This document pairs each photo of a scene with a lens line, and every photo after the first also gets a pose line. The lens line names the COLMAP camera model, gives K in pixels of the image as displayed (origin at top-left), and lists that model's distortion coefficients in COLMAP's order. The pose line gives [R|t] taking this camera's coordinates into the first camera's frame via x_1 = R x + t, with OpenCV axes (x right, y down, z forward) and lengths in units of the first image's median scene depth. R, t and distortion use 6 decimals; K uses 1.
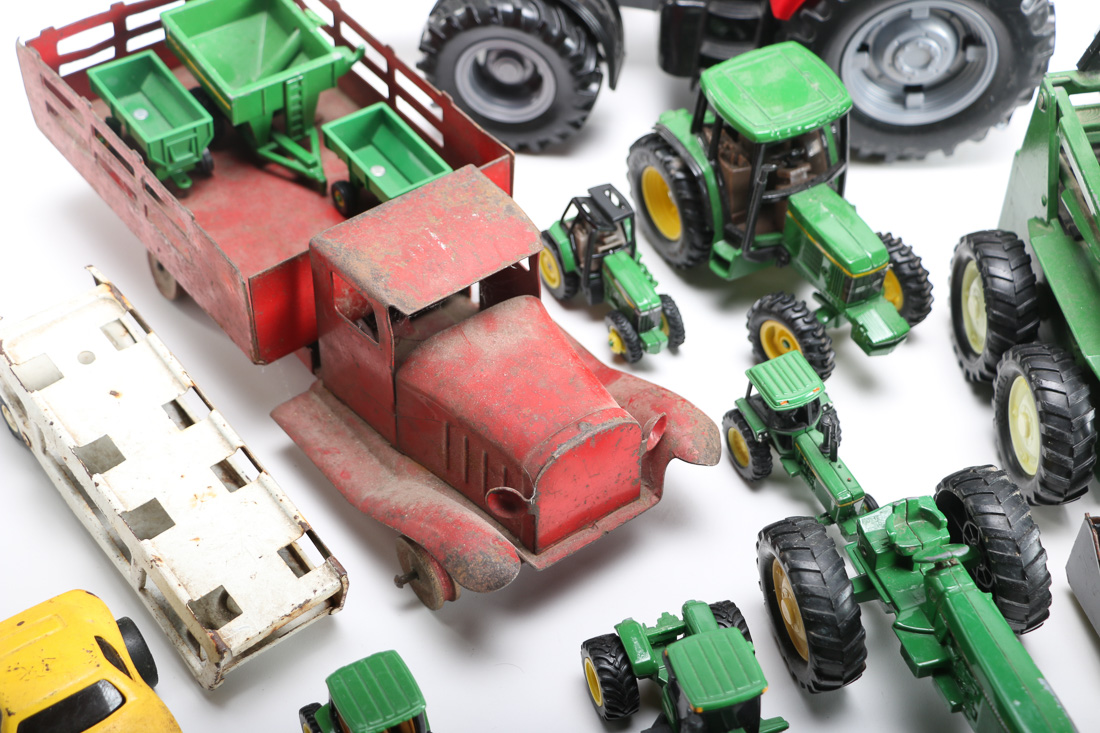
lens RADIAL K [[1992.0, 0, 538.8], [0, 1992.0, 367.9], [0, 0, 1]] dist [0.073976, 0.505481]
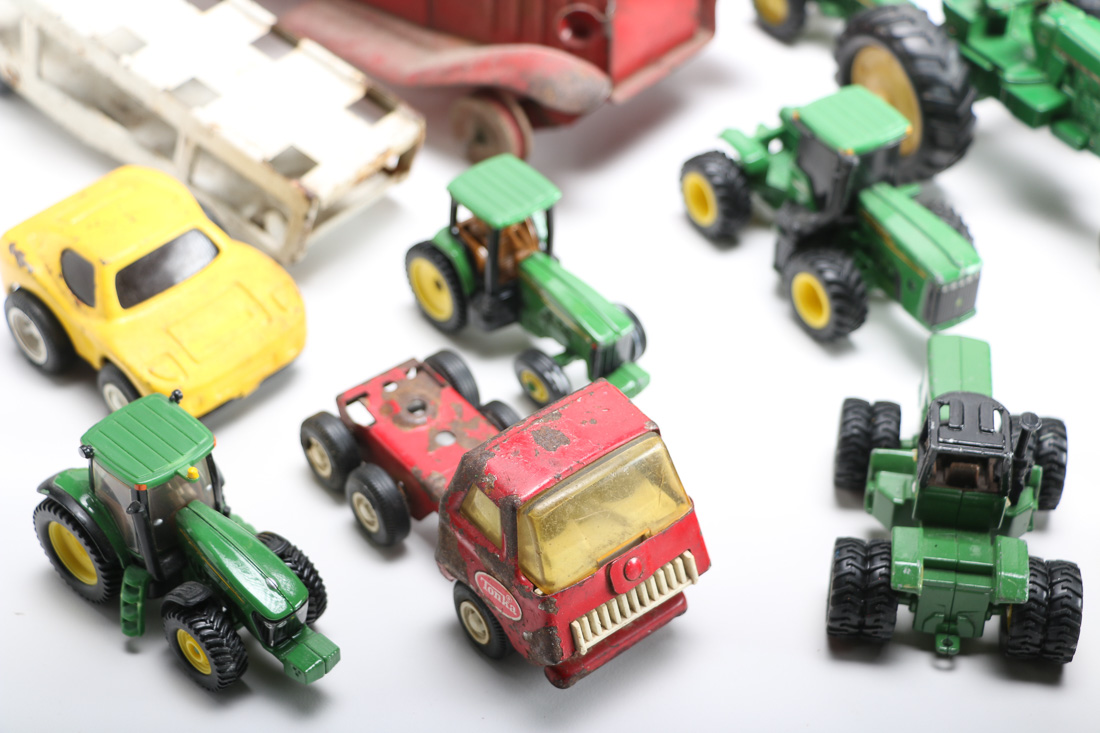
lens RADIAL K [[1992.0, 0, 538.8], [0, 1992.0, 367.9], [0, 0, 1]] dist [0.073976, 0.505481]
pose [[0.976594, -0.133835, 0.168380, -0.189272], [0.143153, 0.988703, -0.044417, 0.234262], [-0.160534, 0.067482, 0.984721, 0.077725]]
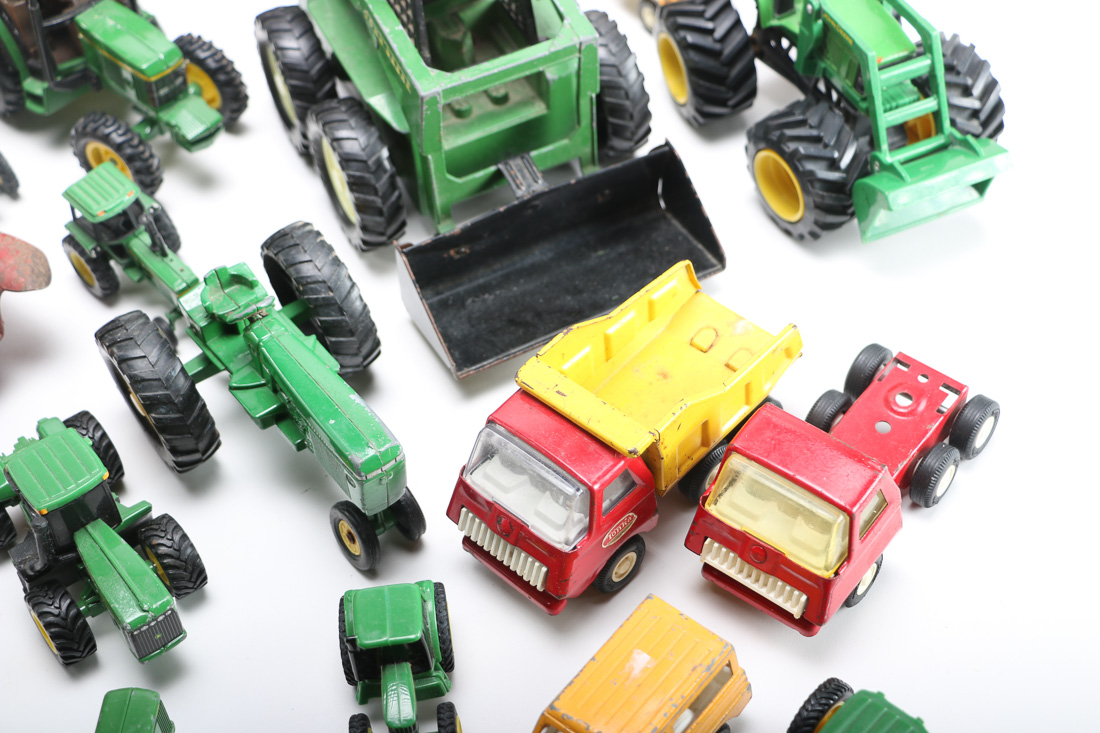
lens RADIAL K [[1992.0, 0, 538.8], [0, 1992.0, 367.9], [0, 0, 1]] dist [0.073976, 0.505481]
pose [[0.952901, -0.258592, 0.158460, 0.143053], [0.249847, 0.965516, 0.073177, 0.069944], [-0.171919, -0.030139, 0.984650, -0.049644]]
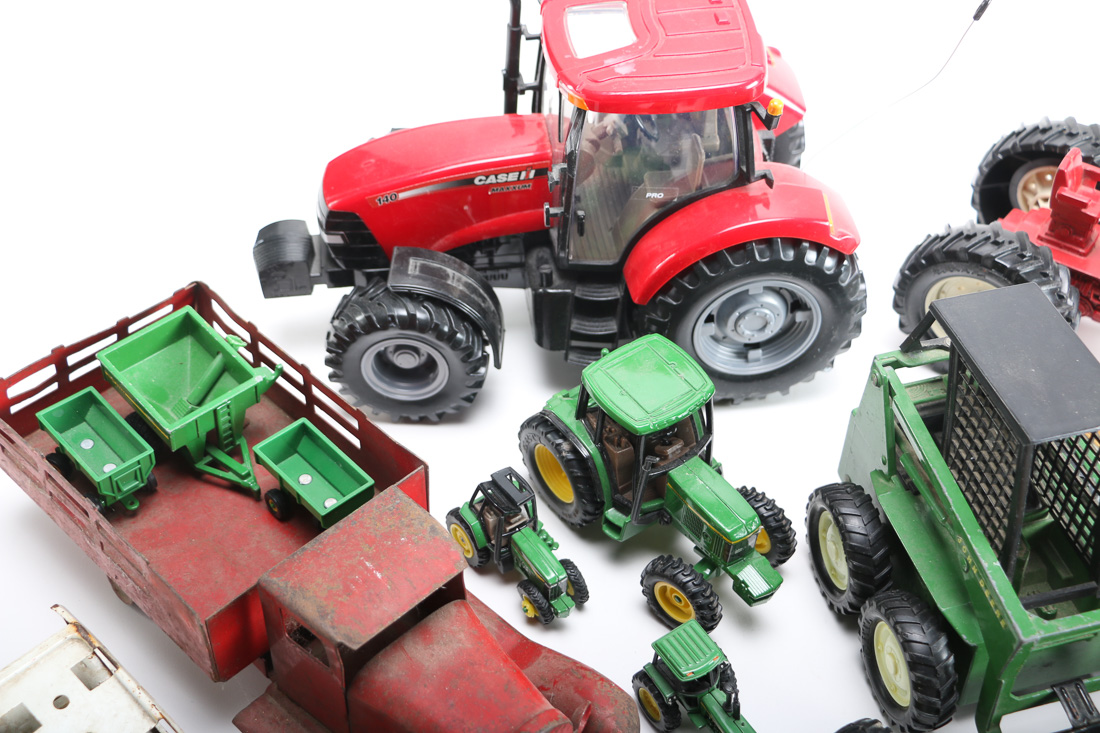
lens RADIAL K [[1566.2, 0, 538.3], [0, 1566.2, 370.3], [0, 0, 1]] dist [-0.021423, 0.389106]
pose [[0.991067, -0.095023, 0.093573, -0.028090], [0.095539, 0.995425, -0.001040, -0.151534], [-0.093046, 0.009971, 0.995612, 0.107564]]
